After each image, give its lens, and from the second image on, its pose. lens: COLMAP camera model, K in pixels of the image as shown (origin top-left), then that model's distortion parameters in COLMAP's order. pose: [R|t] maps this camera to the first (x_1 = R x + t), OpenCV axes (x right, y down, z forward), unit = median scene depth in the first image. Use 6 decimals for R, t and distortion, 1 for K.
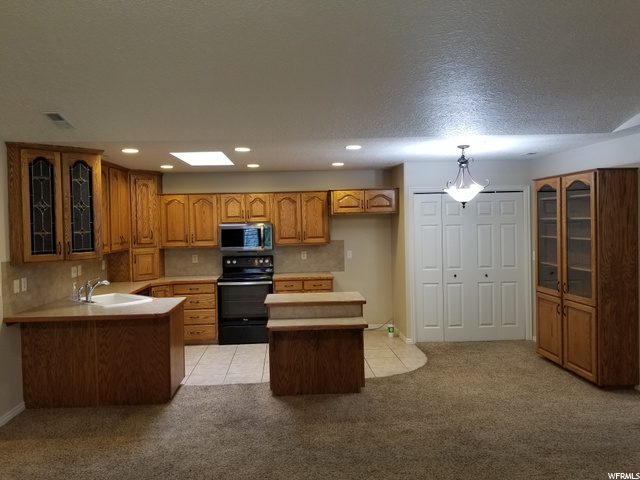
lens RADIAL K [[501.5, 0, 317.4], [0, 501.5, 234.4], [0, 0, 1]] dist [0.107614, -0.161954]
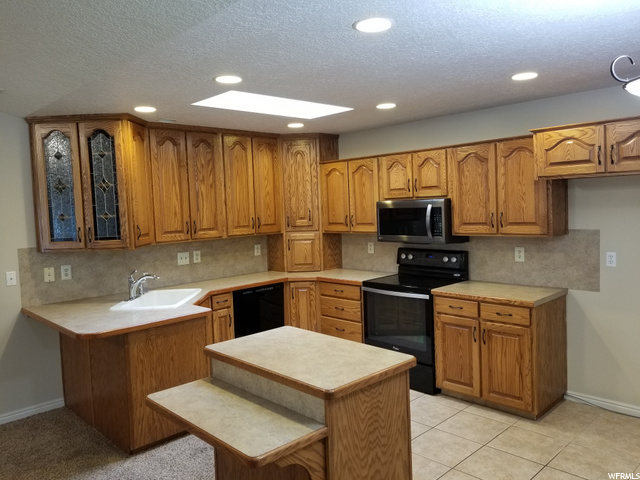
lens RADIAL K [[501.5, 0, 317.4], [0, 501.5, 234.4], [0, 0, 1]] dist [0.107614, -0.161954]
pose [[0.651936, 0.043947, -0.756999, 0.276038], [0.002041, 0.998214, 0.059708, -0.016275], [0.758271, -0.040471, 0.650682, 0.500267]]
